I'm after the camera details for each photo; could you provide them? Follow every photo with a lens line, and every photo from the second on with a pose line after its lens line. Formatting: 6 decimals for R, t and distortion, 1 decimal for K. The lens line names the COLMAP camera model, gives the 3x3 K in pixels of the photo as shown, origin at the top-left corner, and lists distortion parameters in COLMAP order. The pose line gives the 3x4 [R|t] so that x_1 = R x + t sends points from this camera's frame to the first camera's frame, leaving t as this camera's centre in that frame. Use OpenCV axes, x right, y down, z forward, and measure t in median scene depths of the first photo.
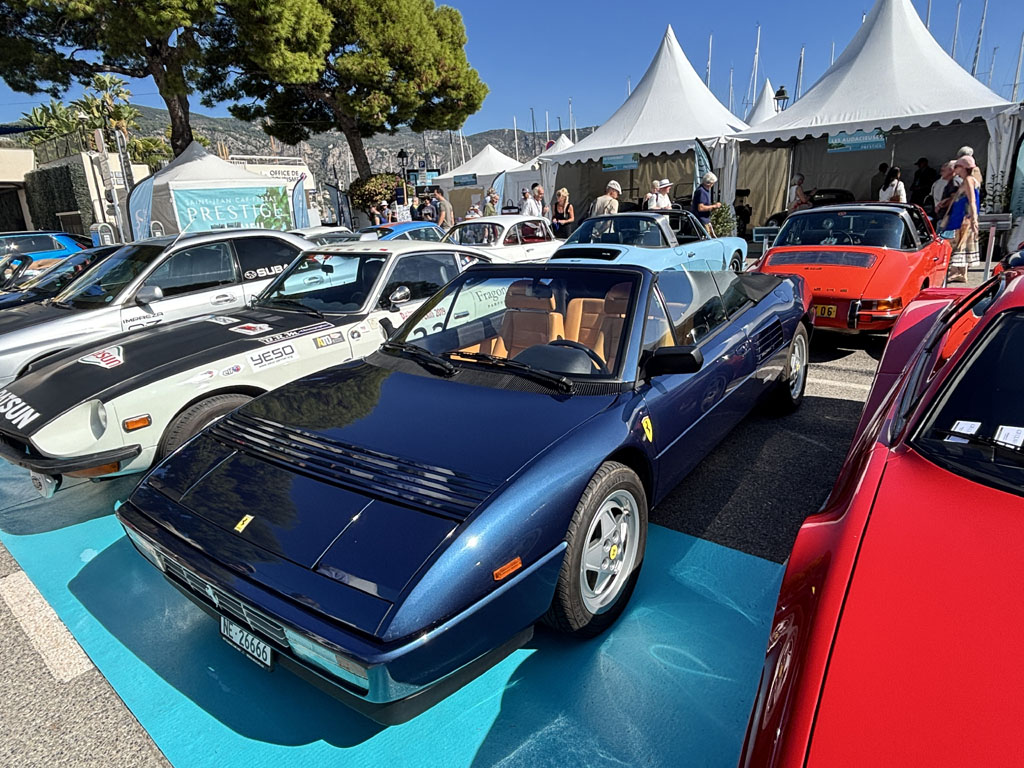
lens RADIAL K [[619.5, 0, 511.5], [0, 619.5, 387.7], [0, 0, 1]] dist [-0.012643, 0.008006]
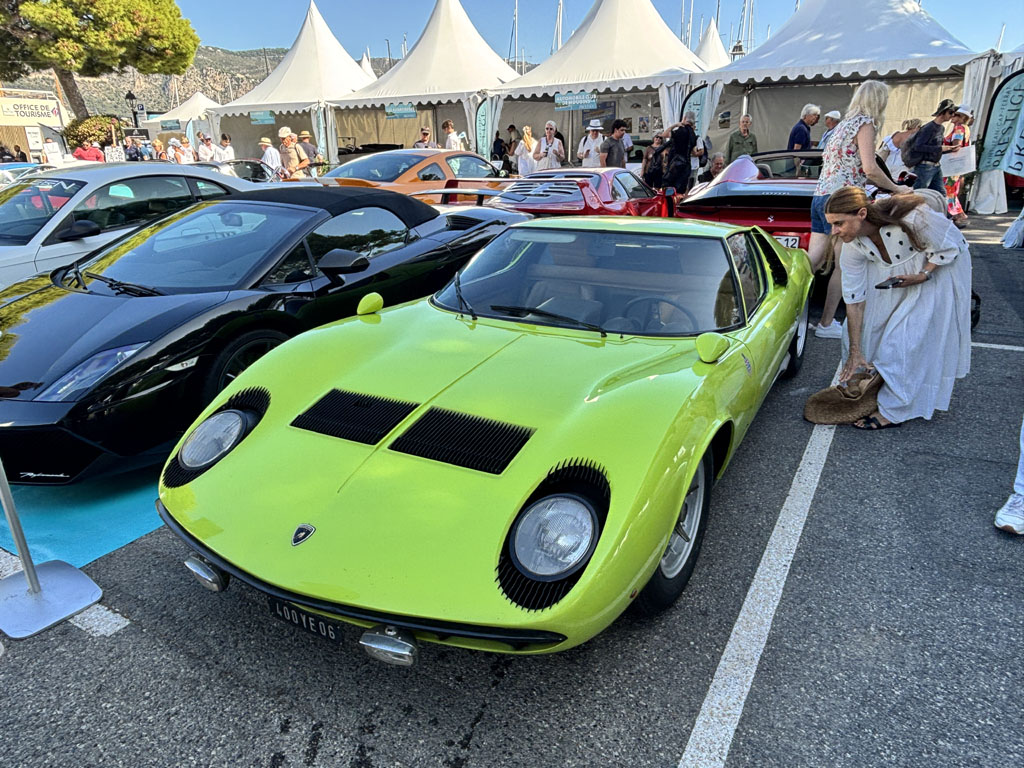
lens RADIAL K [[670.9, 0, 511.1], [0, 670.9, 378.1], [0, 0, 1]] dist [-0.003948, -0.000055]
pose [[0.986858, -0.022687, 0.159987, 0.357932], [0.015455, 0.998808, 0.046300, 0.069790], [-0.160846, -0.043218, 0.986033, -0.307978]]
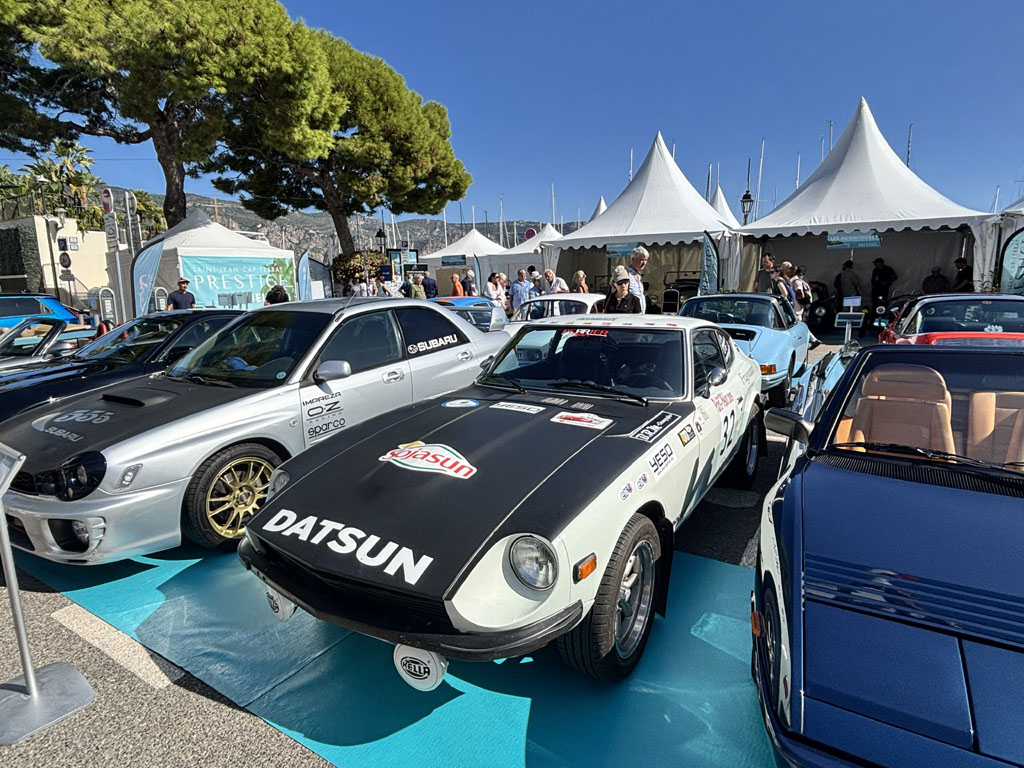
lens RADIAL K [[579.2, 0, 513.7], [0, 579.2, 386.5], [0, 0, 1]] dist [-0.001136, -0.002802]
pose [[0.989468, 0.011026, 0.144331, -0.128356], [0.006144, 0.992997, -0.117976, -0.010753], [-0.144621, 0.117620, 0.982472, 0.060105]]
